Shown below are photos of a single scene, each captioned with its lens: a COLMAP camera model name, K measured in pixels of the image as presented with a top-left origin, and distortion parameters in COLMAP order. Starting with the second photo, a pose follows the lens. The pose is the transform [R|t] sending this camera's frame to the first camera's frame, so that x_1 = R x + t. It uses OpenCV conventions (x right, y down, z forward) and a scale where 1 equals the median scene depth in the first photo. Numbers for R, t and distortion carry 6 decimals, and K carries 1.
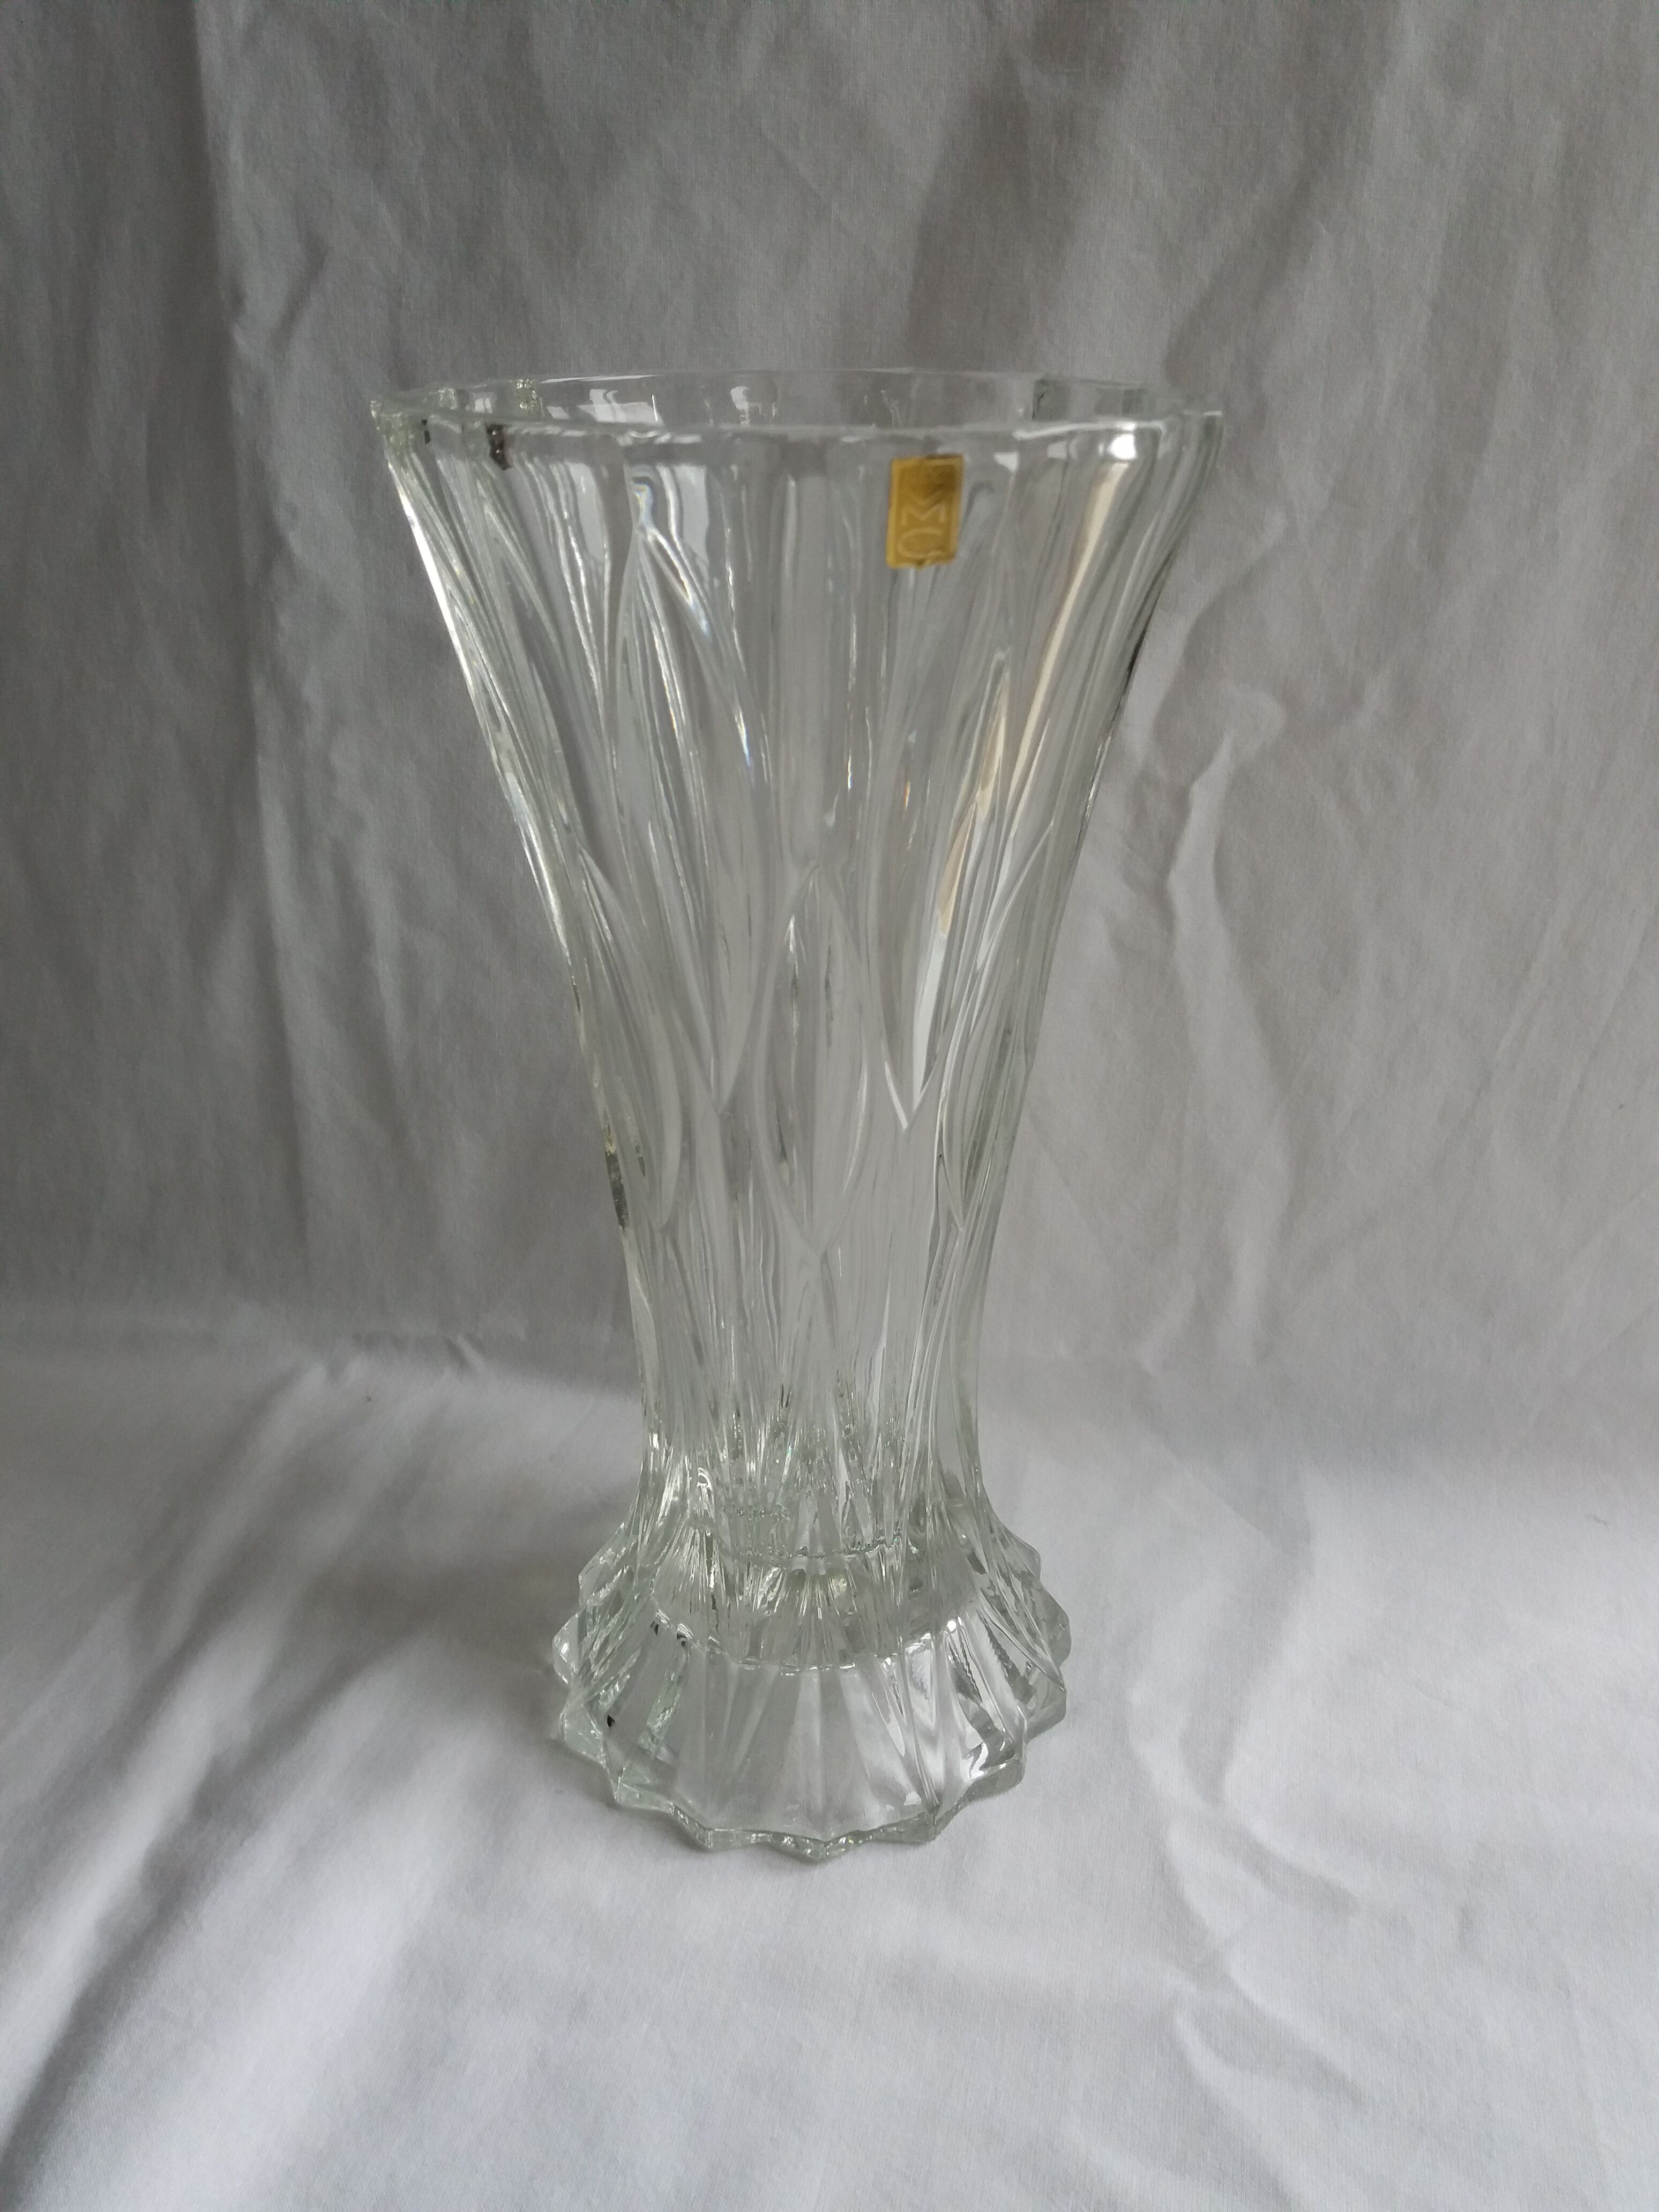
lens RADIAL K [[1877.7, 0, 829.5], [0, 1877.7, 1106.0], [0, 0, 1]] dist [0.030395, -0.027537]
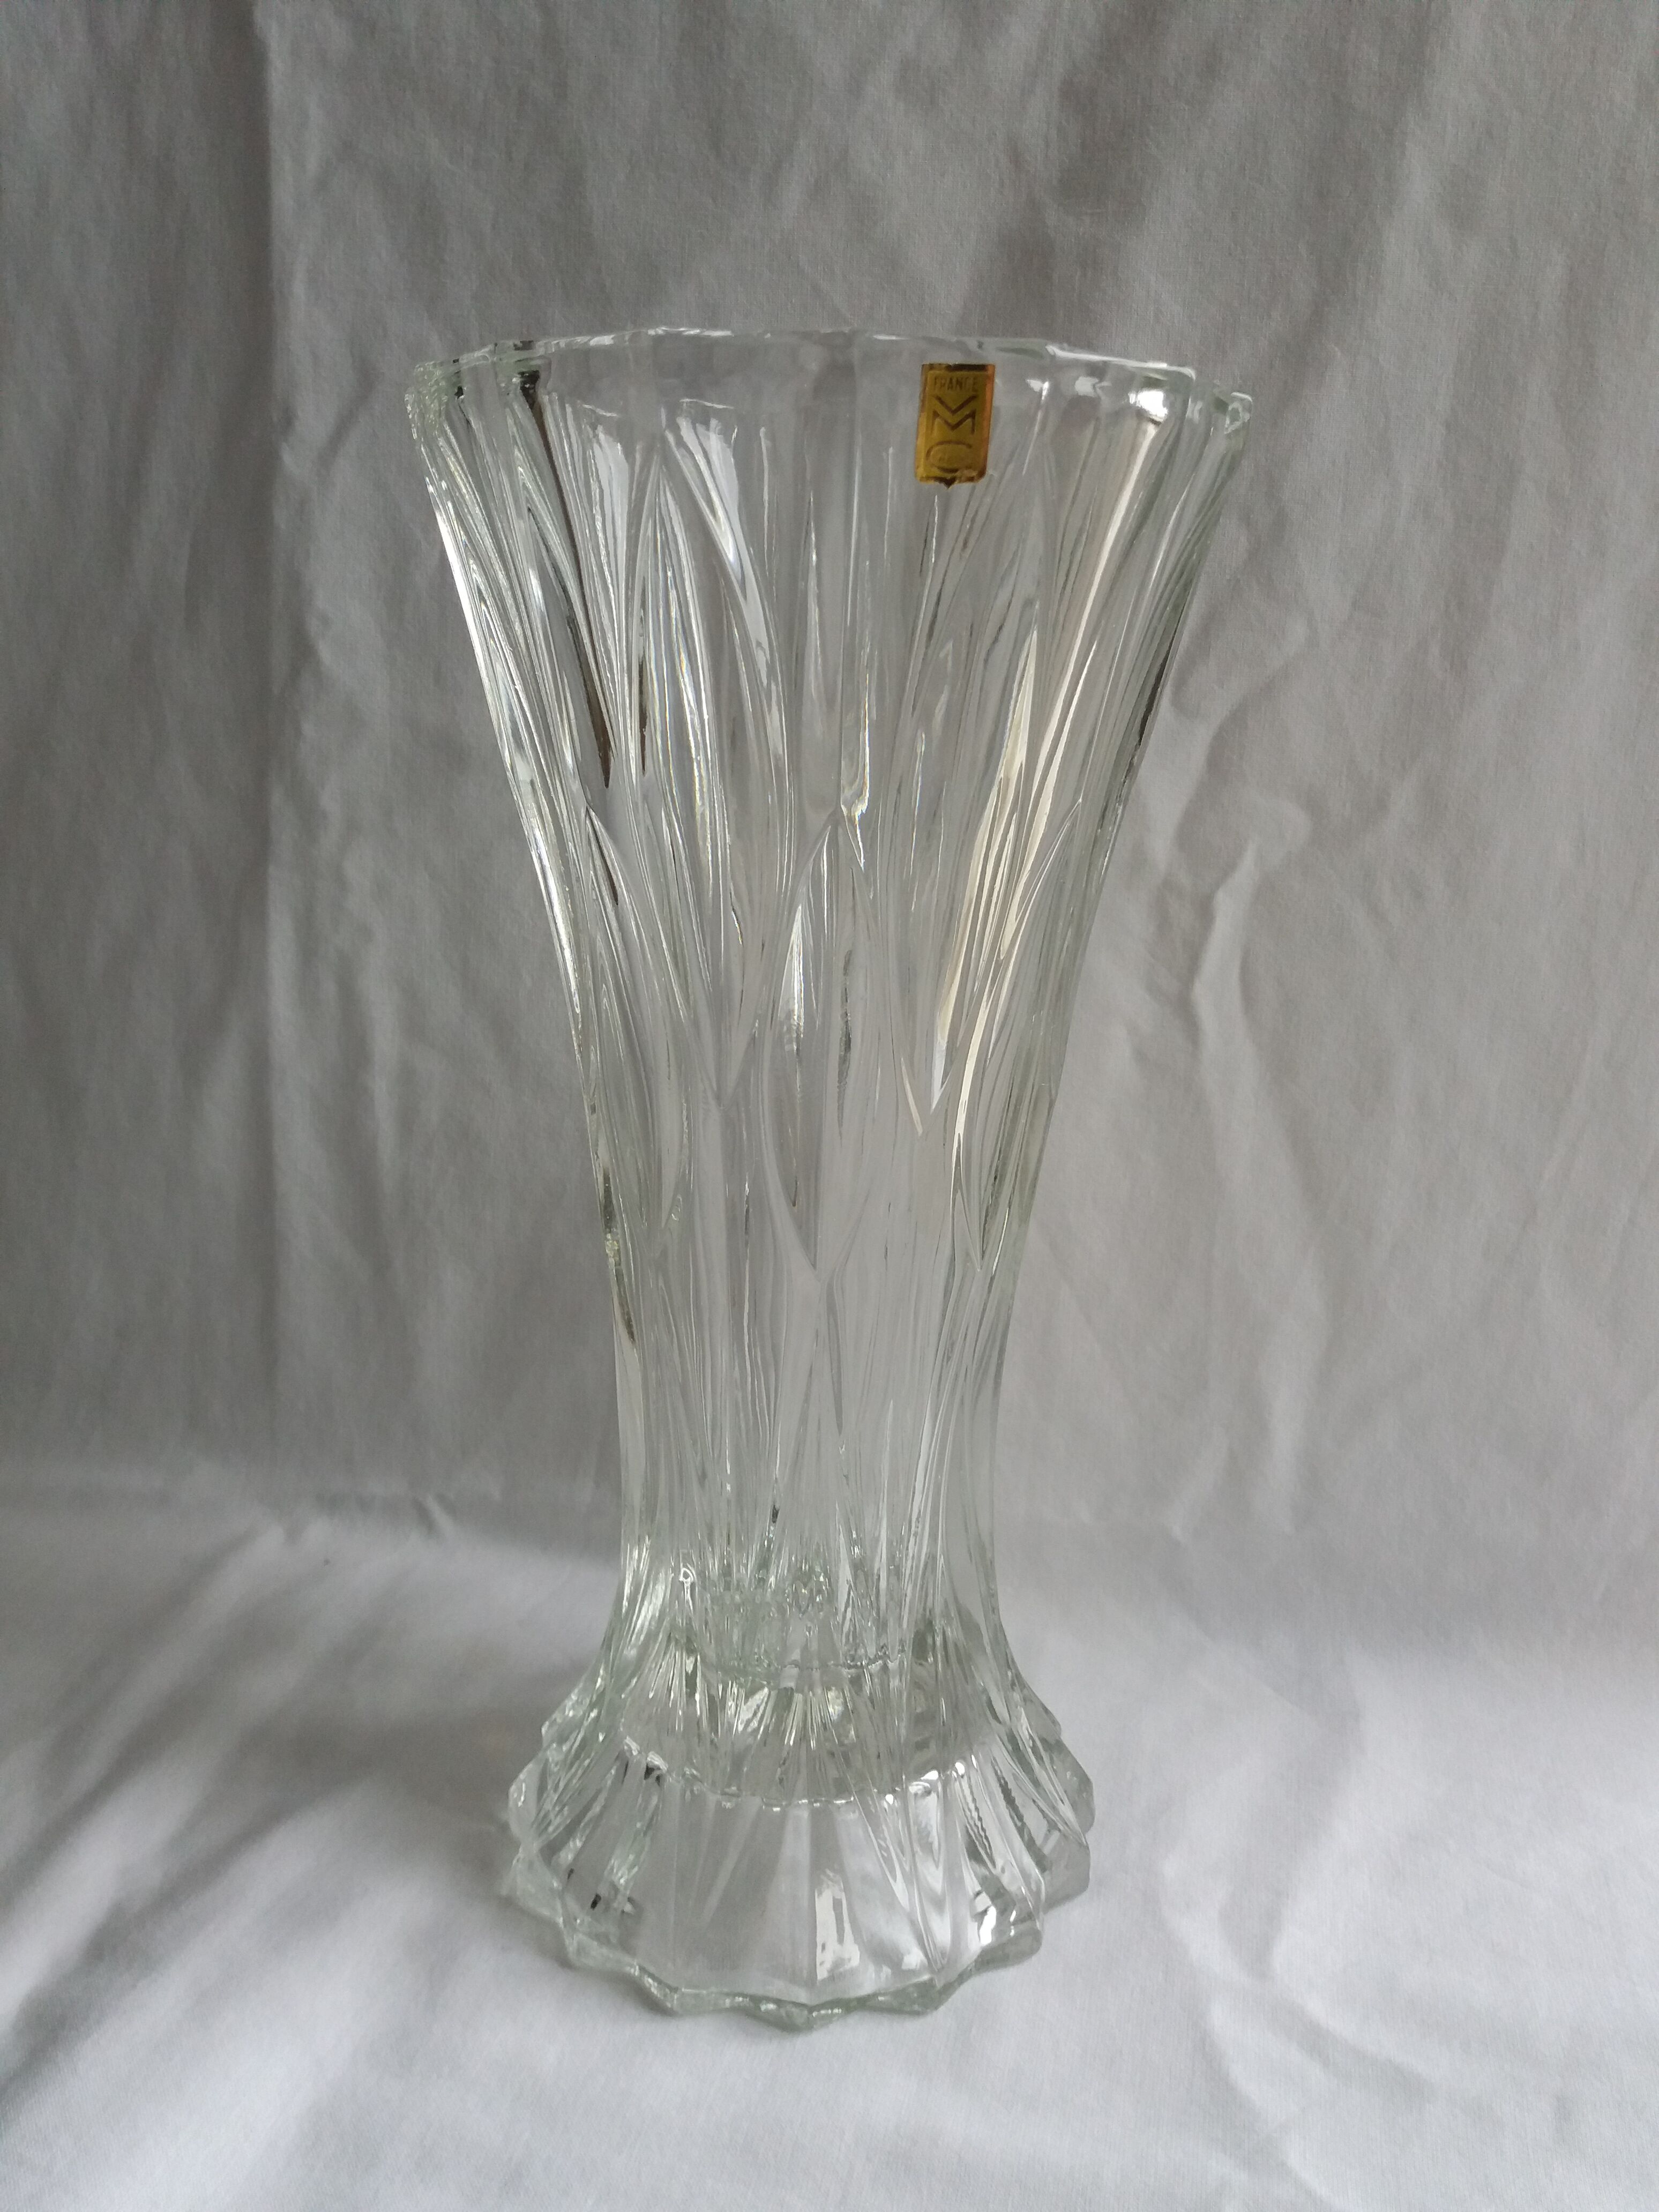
lens RADIAL K [[1877.7, 0, 829.5], [0, 1877.7, 1106.0], [0, 0, 1]] dist [0.030395, -0.027537]
pose [[0.999606, 0.027008, -0.007596, 0.001572], [-0.027989, 0.978616, -0.203780, 0.150446], [0.001930, 0.203913, 0.978987, 0.066249]]
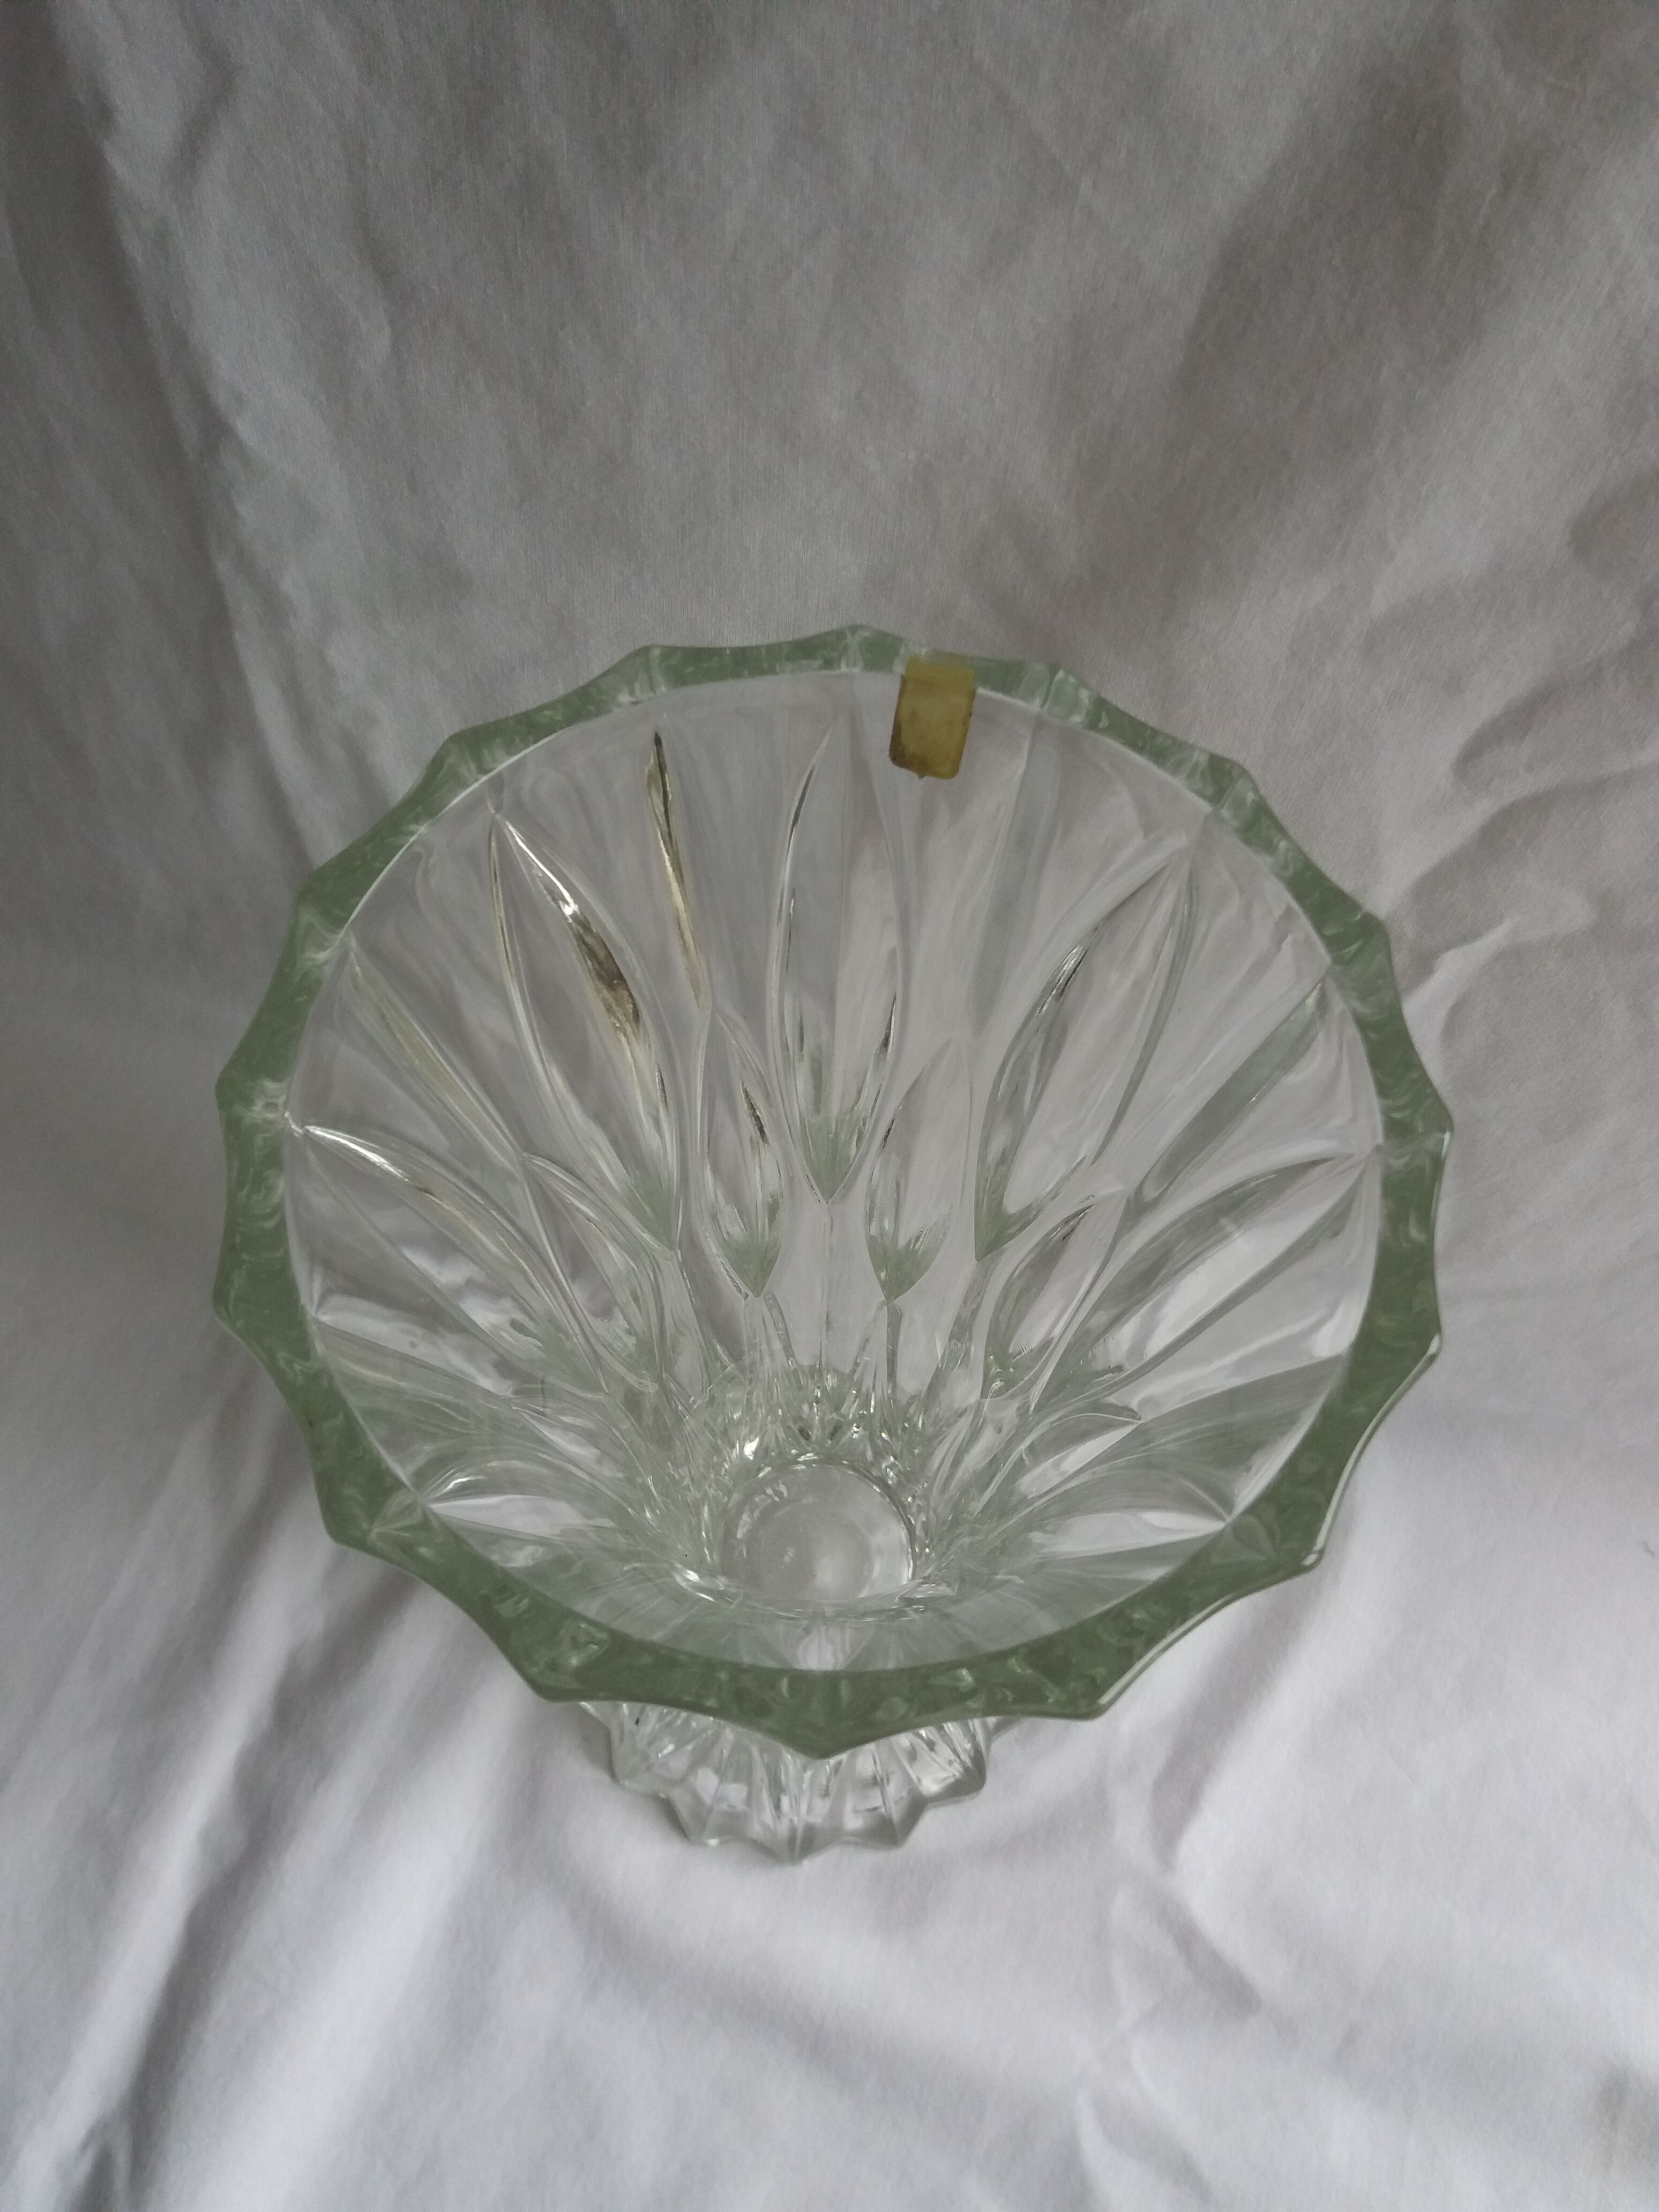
lens RADIAL K [[1891.9, 0, 820.8], [0, 1891.9, 1175.9], [0, 0, 1]] dist [-0.055977, 0.079738]
pose [[0.989081, 0.141968, -0.039545, -0.011632], [-0.083630, 0.761636, 0.642586, -0.598321], [0.121345, -0.632263, 0.765192, 0.360478]]
